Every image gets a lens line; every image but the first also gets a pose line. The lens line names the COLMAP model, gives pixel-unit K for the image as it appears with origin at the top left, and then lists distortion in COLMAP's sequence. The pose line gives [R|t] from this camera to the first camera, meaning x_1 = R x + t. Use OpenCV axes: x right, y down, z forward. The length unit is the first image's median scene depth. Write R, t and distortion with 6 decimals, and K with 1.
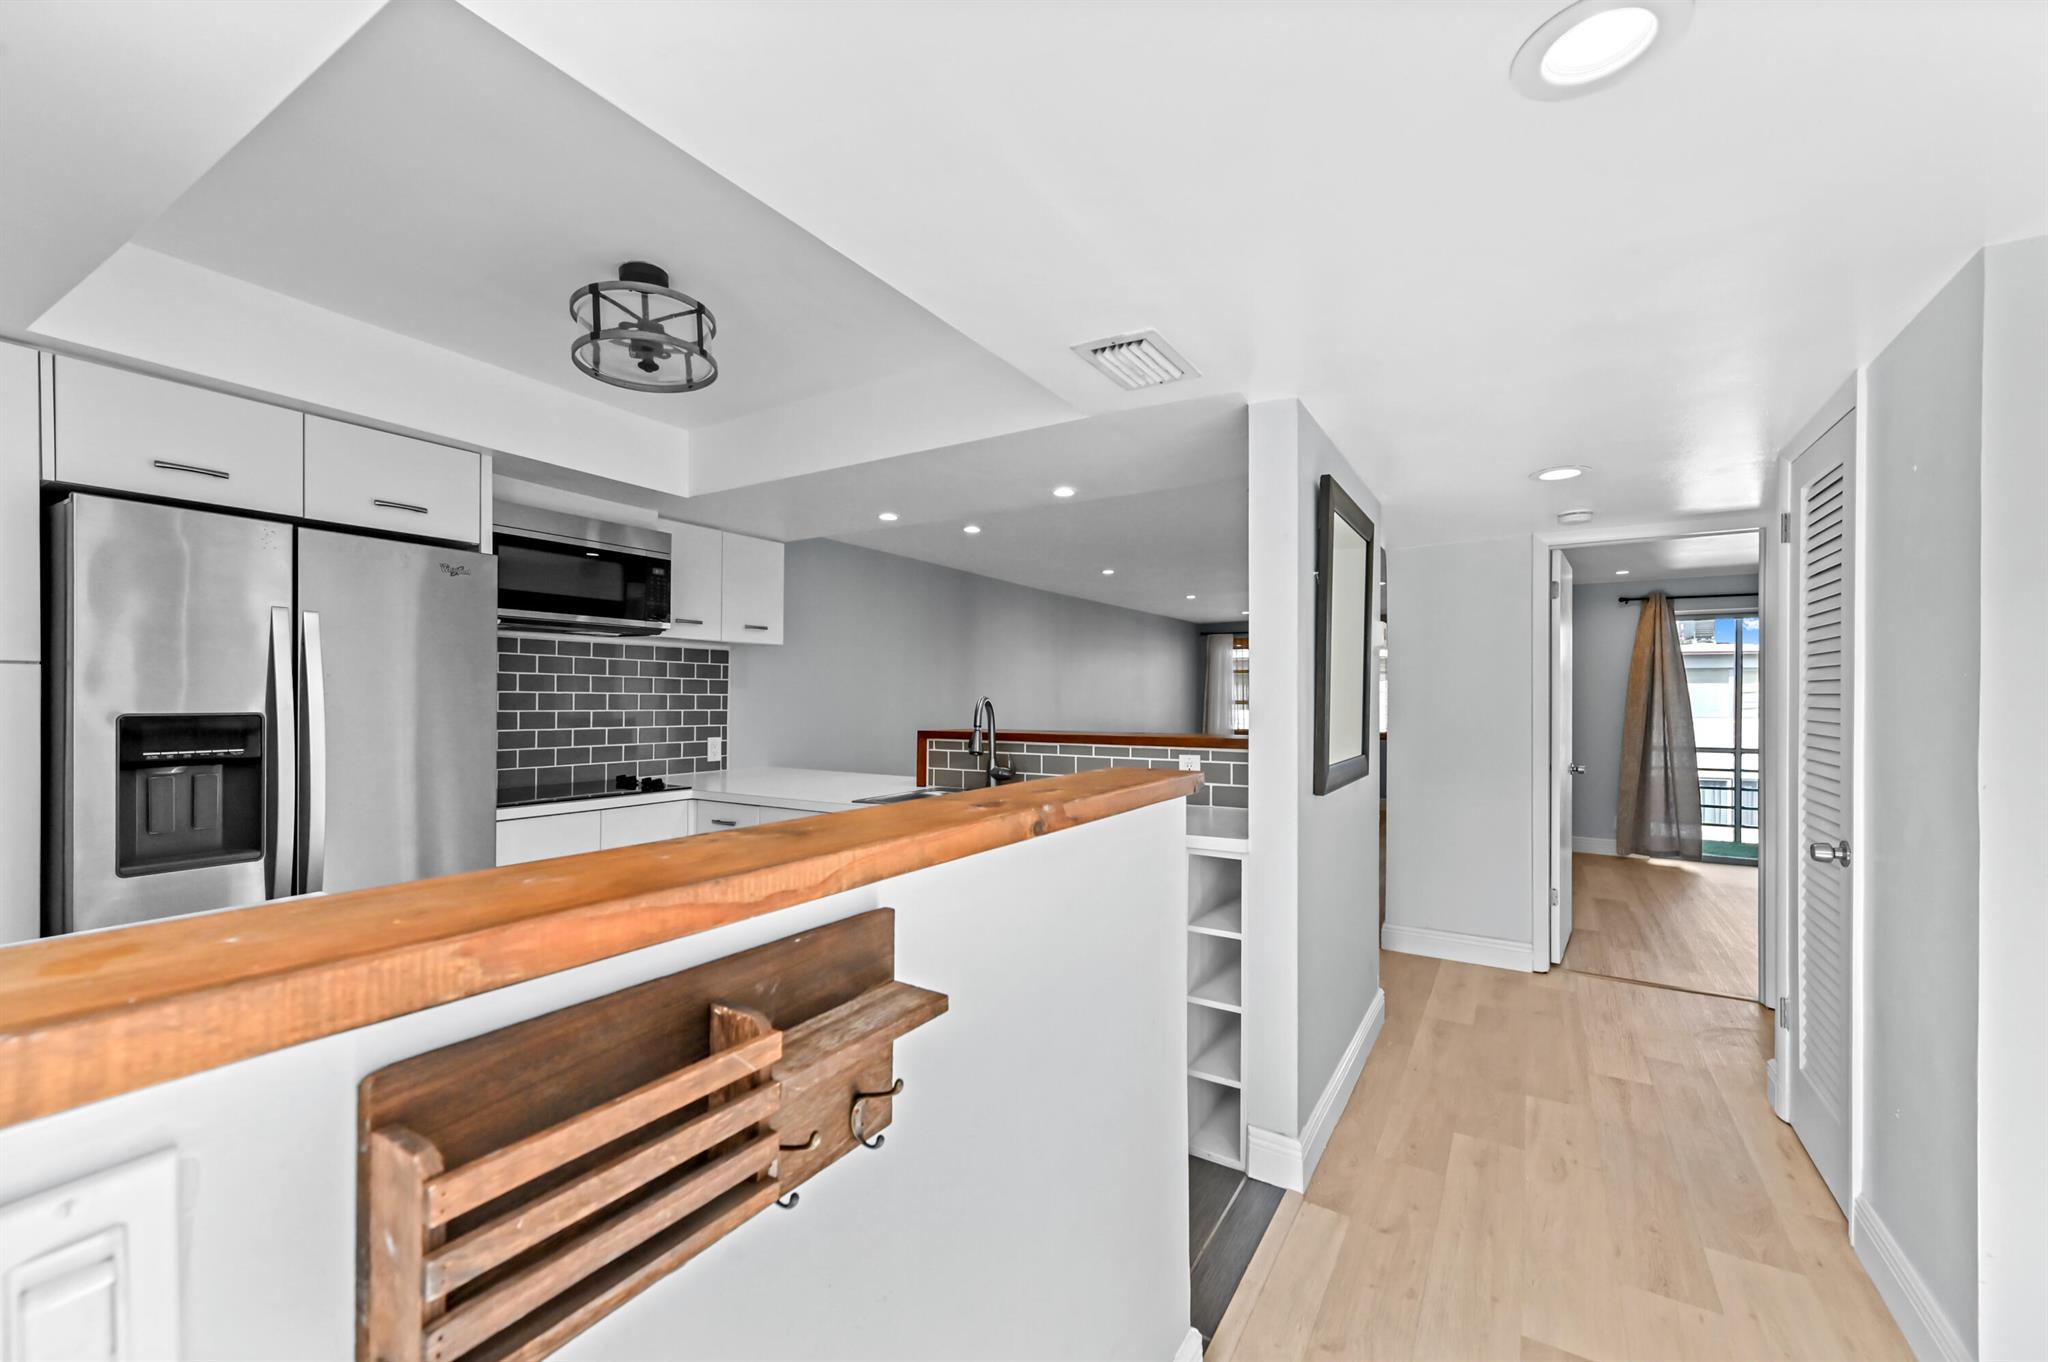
lens RADIAL K [[827.1, 0, 1024.0], [0, 827.1, 681.0], [0, 0, 1]] dist [-0.011067, -0.000164]
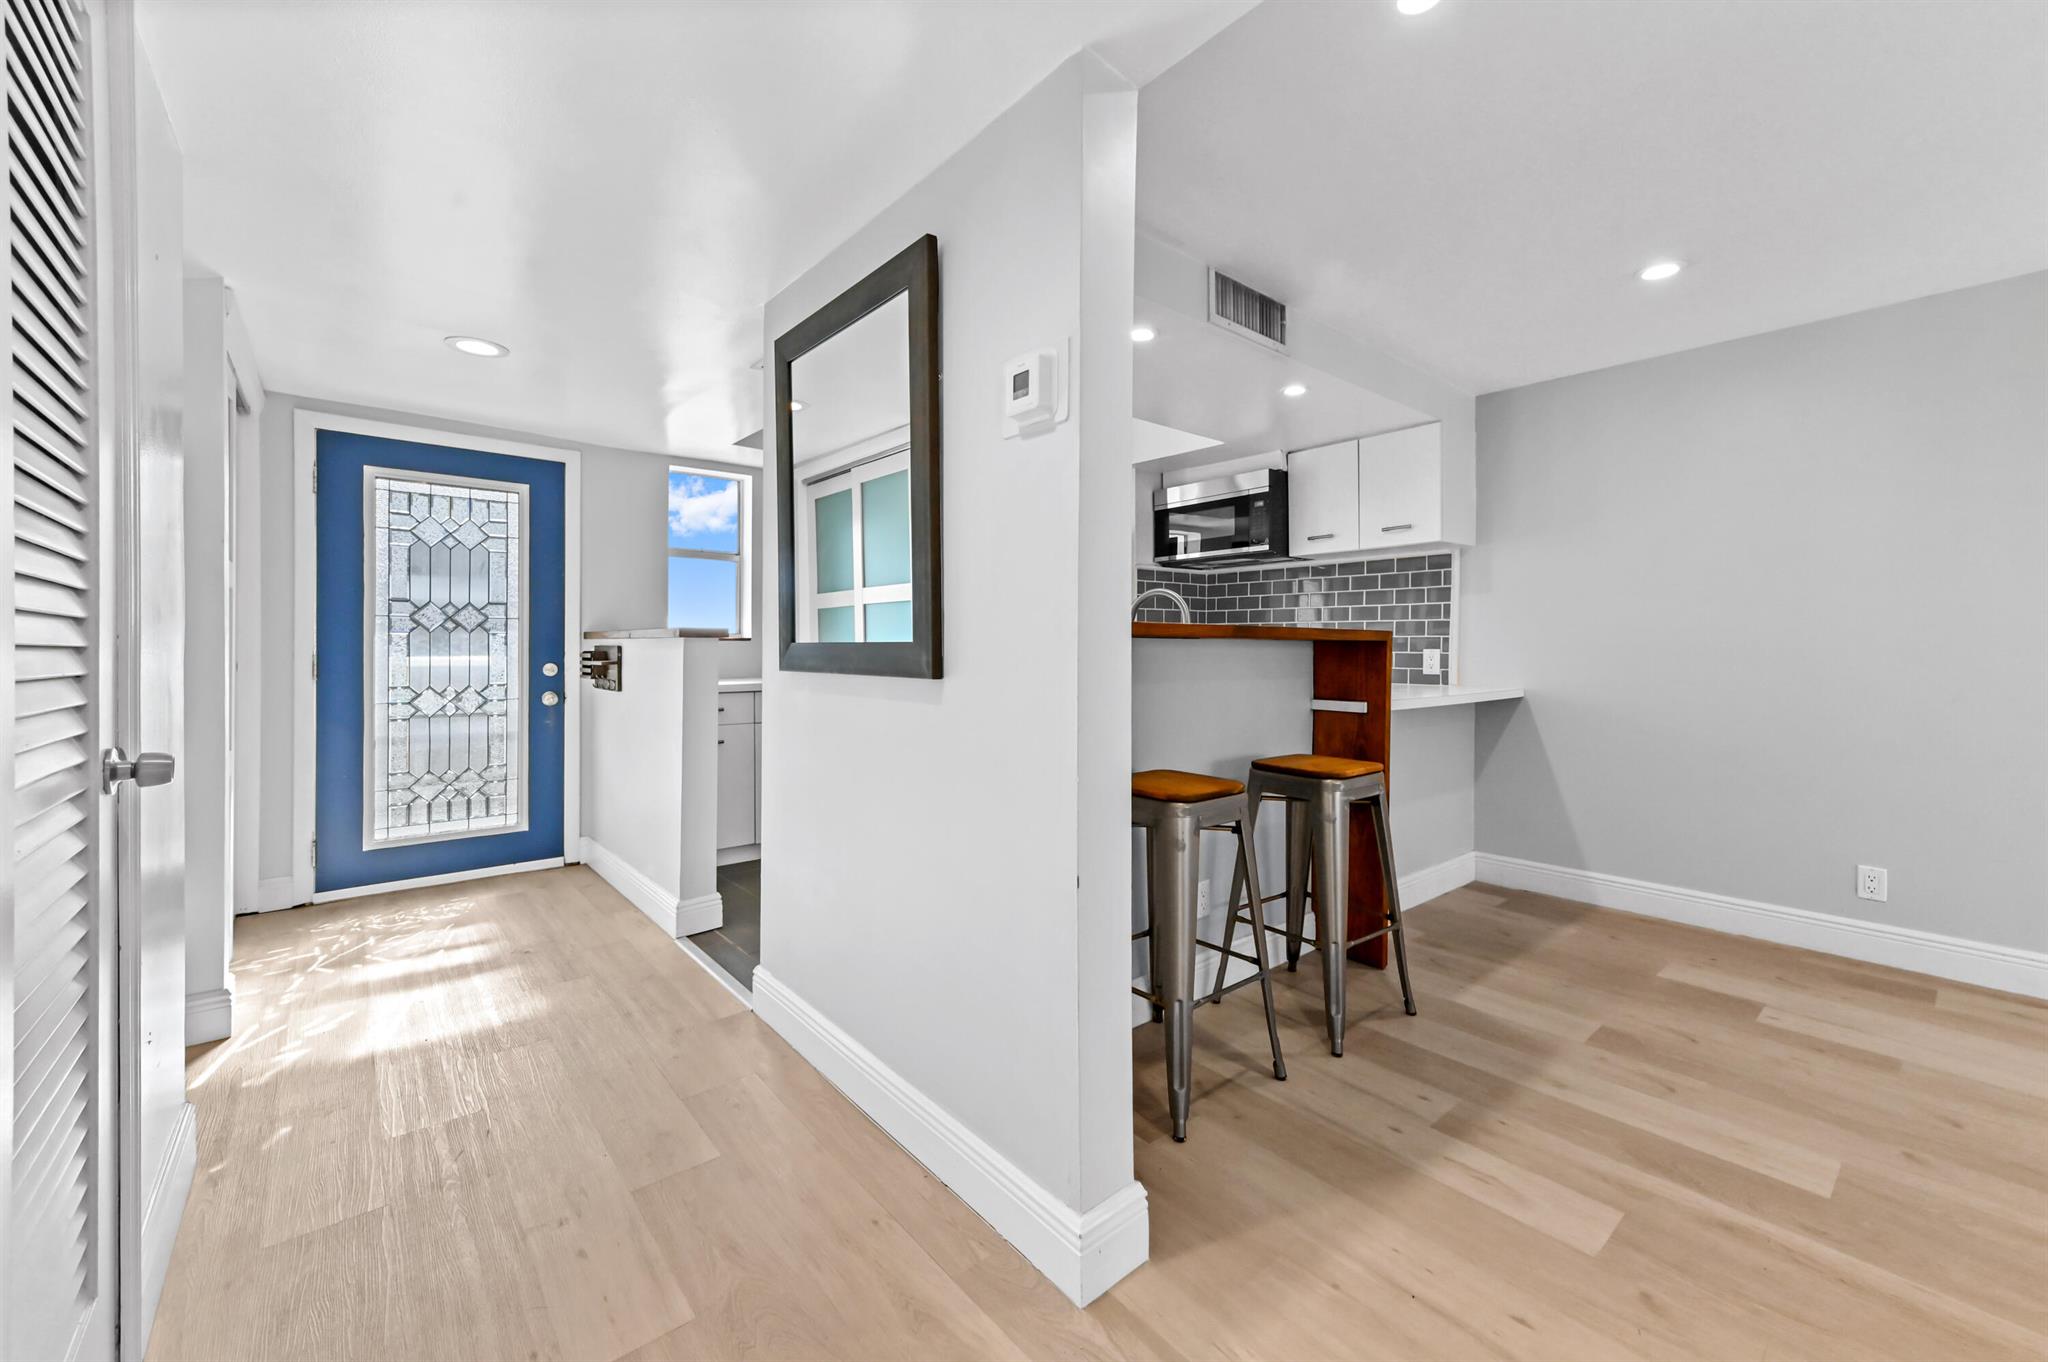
lens RADIAL K [[813.2, 0, 1022.8], [0, 813.2, 646.6], [0, 0, 1]] dist [0.012910, 0.000066]
pose [[-0.314586, -0.005193, -0.949215, 0.722212], [0.019553, 0.999737, -0.011950, 0.075779], [0.949028, -0.022320, -0.314402, 0.955594]]
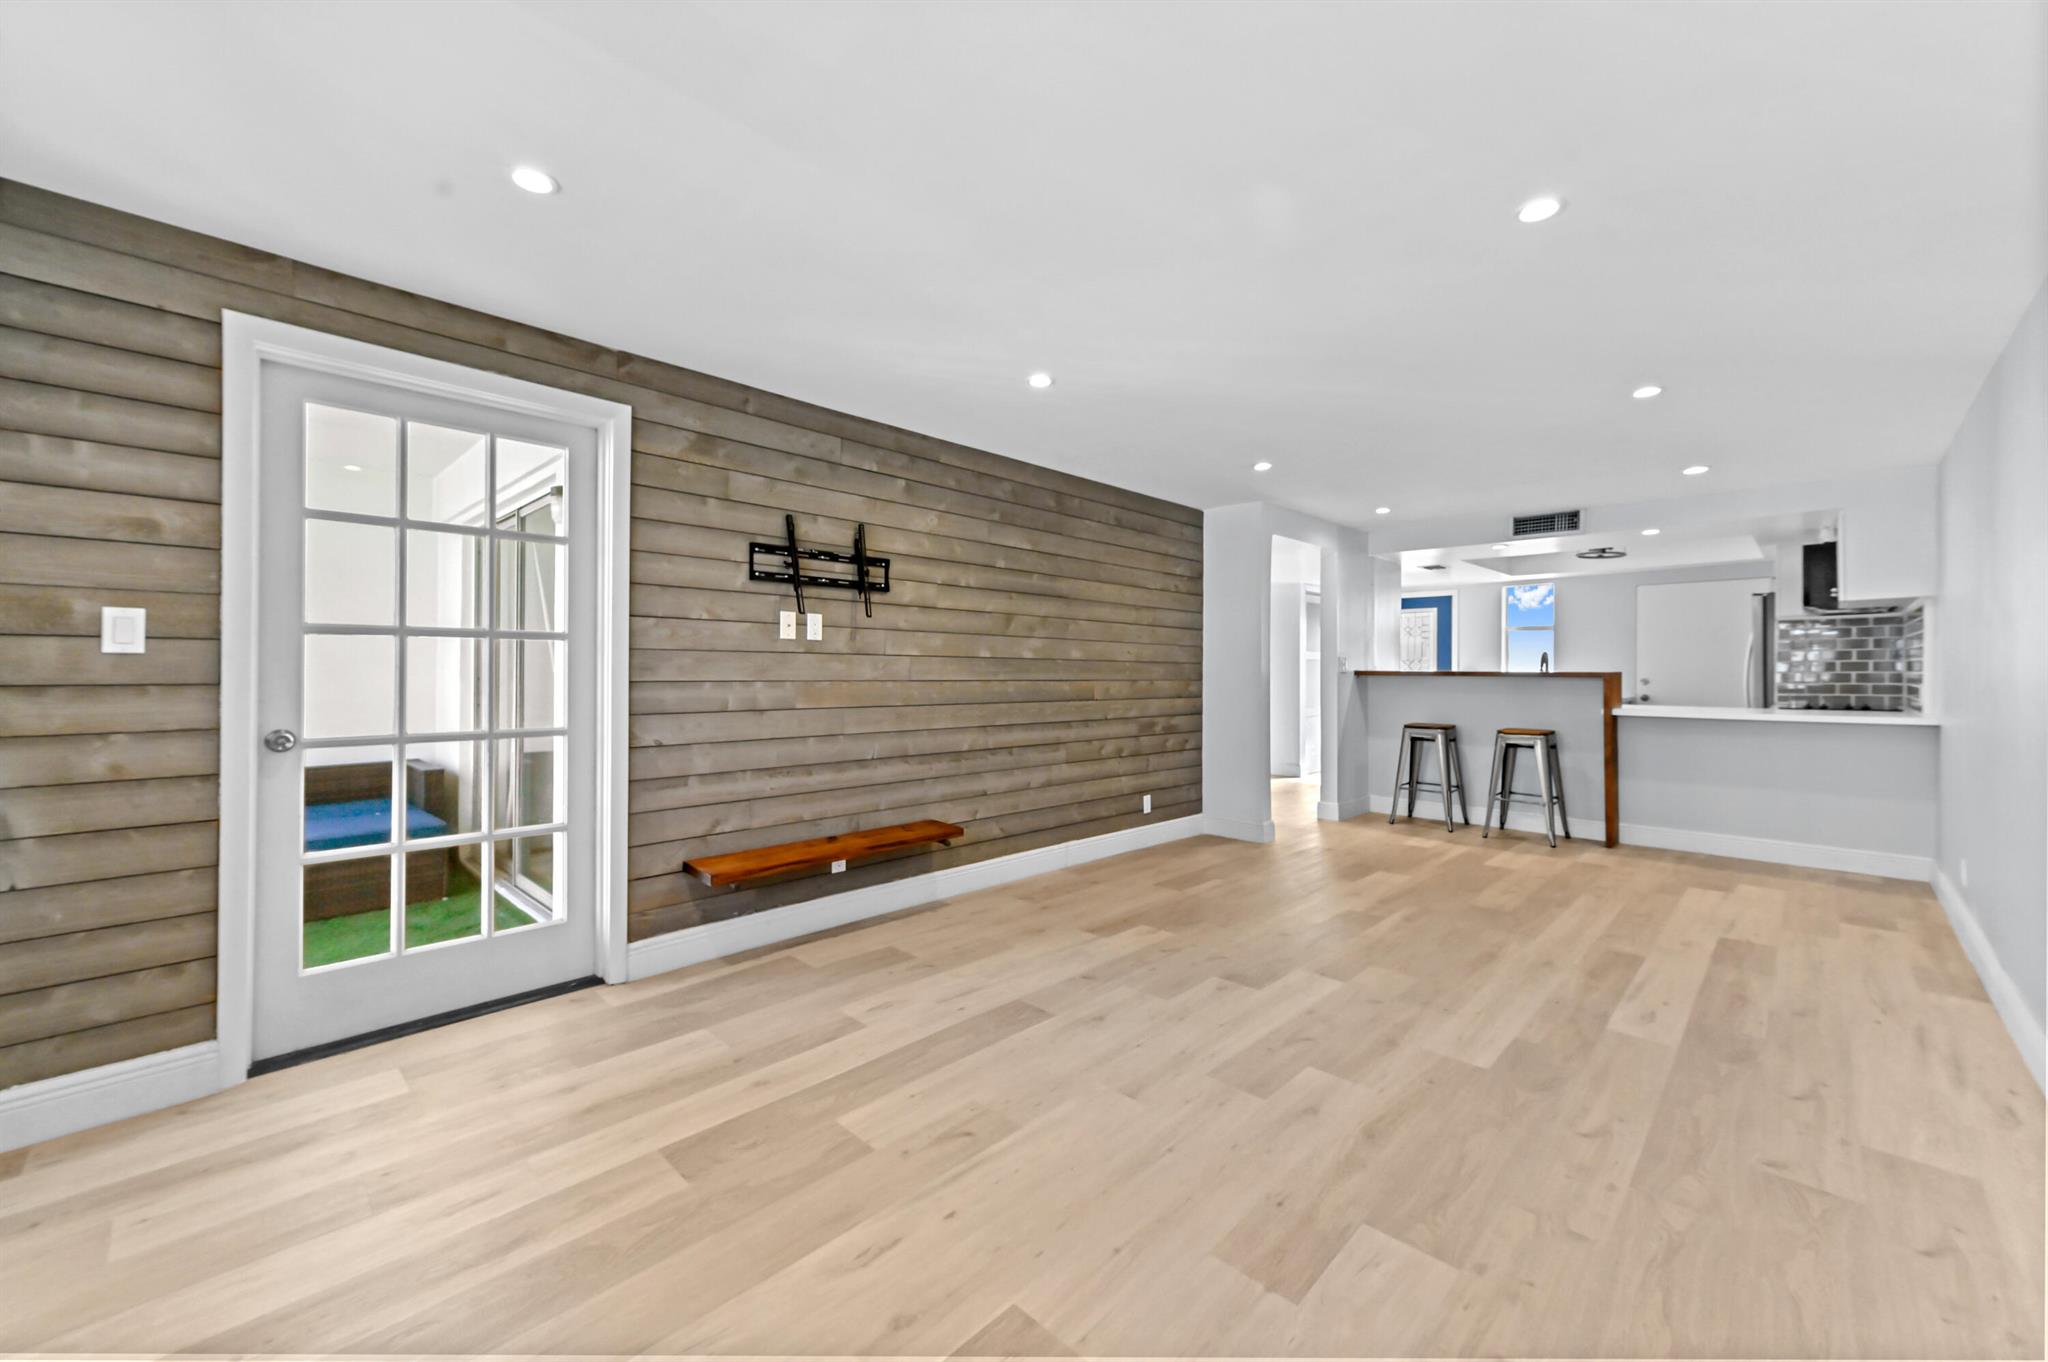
lens RADIAL K [[780.6, 0, 1014.0], [0, 780.6, 672.5], [0, 0, 1]] dist [0.010241, -0.000005]
pose [[-0.972814, -0.007220, 0.231475, 0.613328], [-0.012351, 0.999709, -0.020725, 0.099988], [-0.231258, -0.023021, -0.972620, 2.563470]]
